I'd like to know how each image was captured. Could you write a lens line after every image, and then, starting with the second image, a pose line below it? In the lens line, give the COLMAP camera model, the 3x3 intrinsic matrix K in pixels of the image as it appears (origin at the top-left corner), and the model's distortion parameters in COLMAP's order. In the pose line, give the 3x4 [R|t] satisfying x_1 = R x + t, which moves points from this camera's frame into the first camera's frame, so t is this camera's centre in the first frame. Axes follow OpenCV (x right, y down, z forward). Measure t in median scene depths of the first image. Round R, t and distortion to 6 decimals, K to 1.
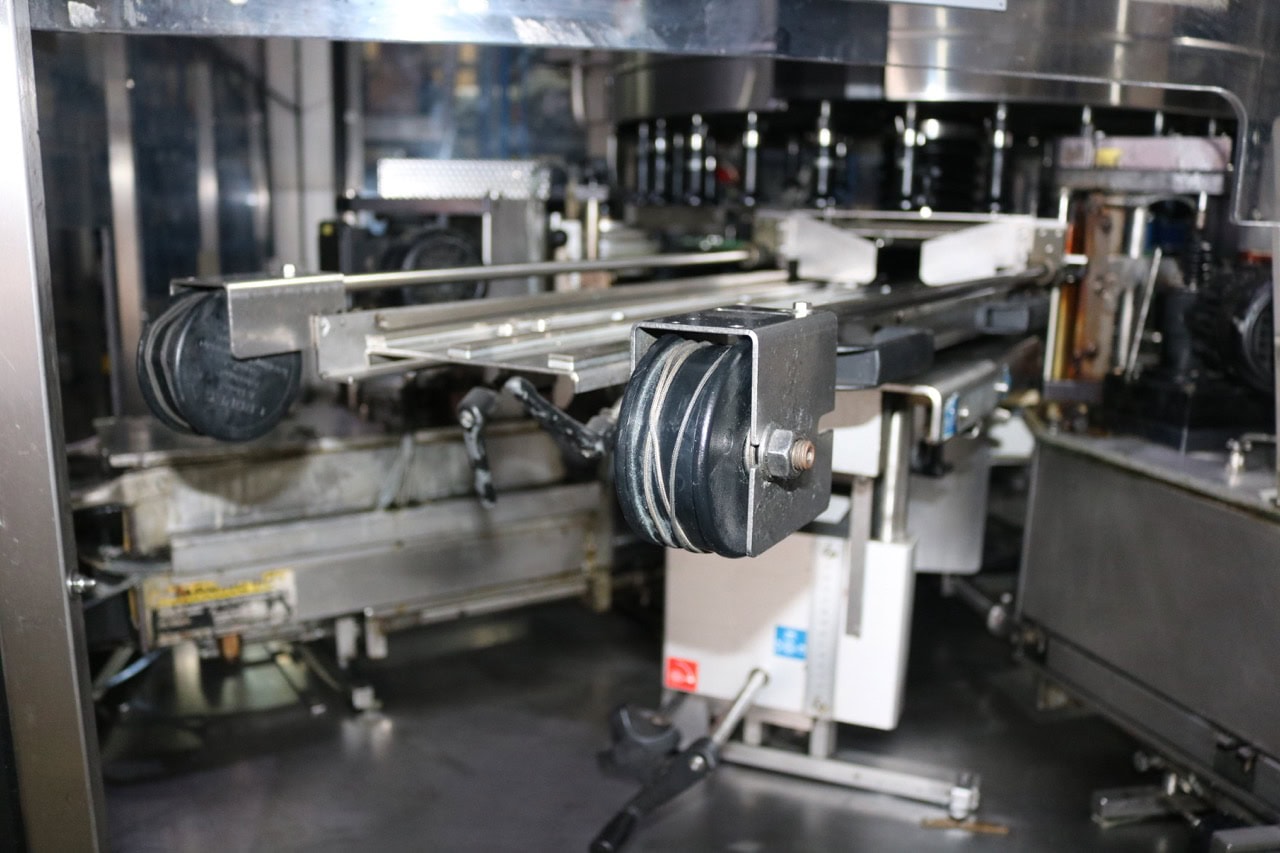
lens RADIAL K [[1033.1, 0, 640.0], [0, 1033.1, 426.5], [0, 0, 1]] dist [-0.158299, -0.000305]
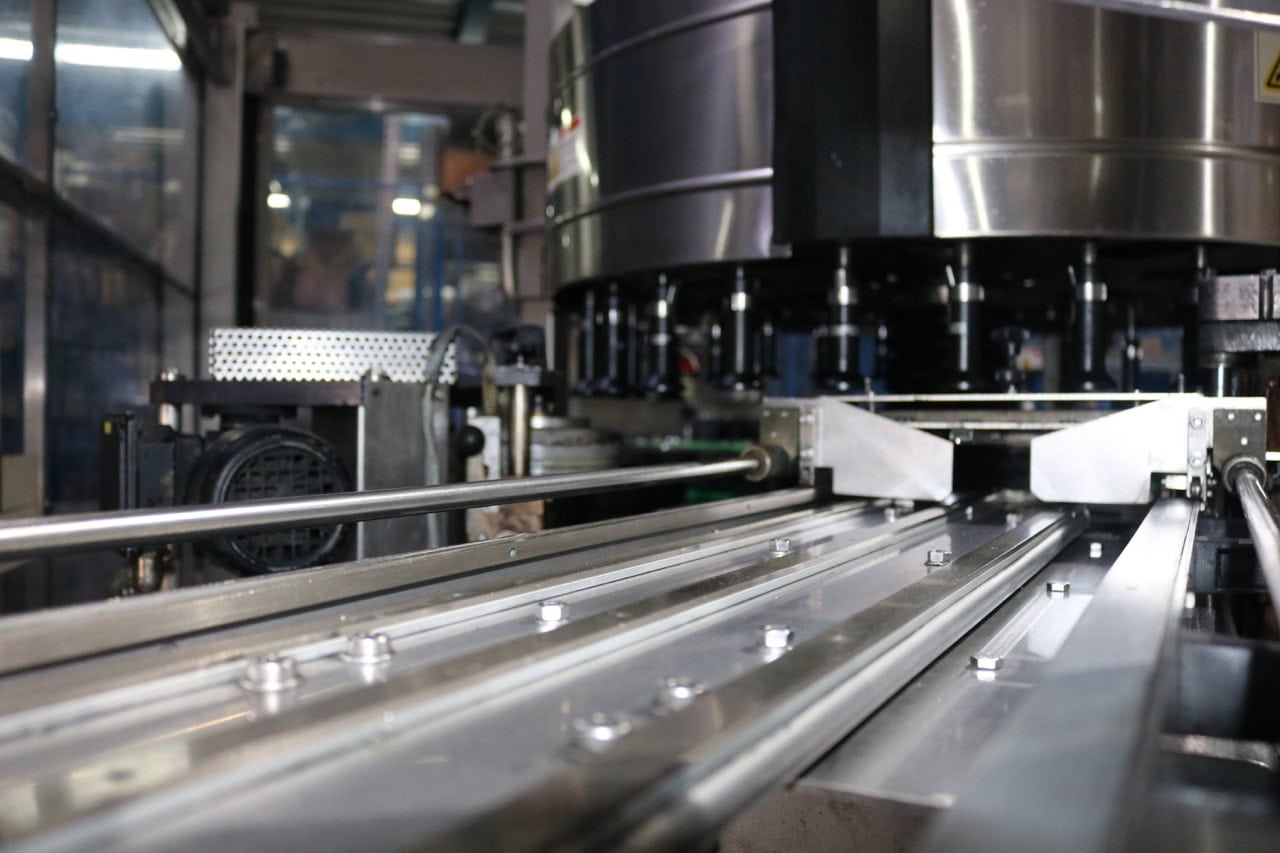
lens RADIAL K [[1033.1, 0, 640.0], [0, 1033.1, 426.5], [0, 0, 1]] dist [-0.158299, -0.000305]
pose [[0.998050, -0.011135, 0.061423, -0.008012], [0.022790, 0.981040, -0.192459, -0.058153], [-0.058115, 0.193483, 0.979381, 0.318823]]
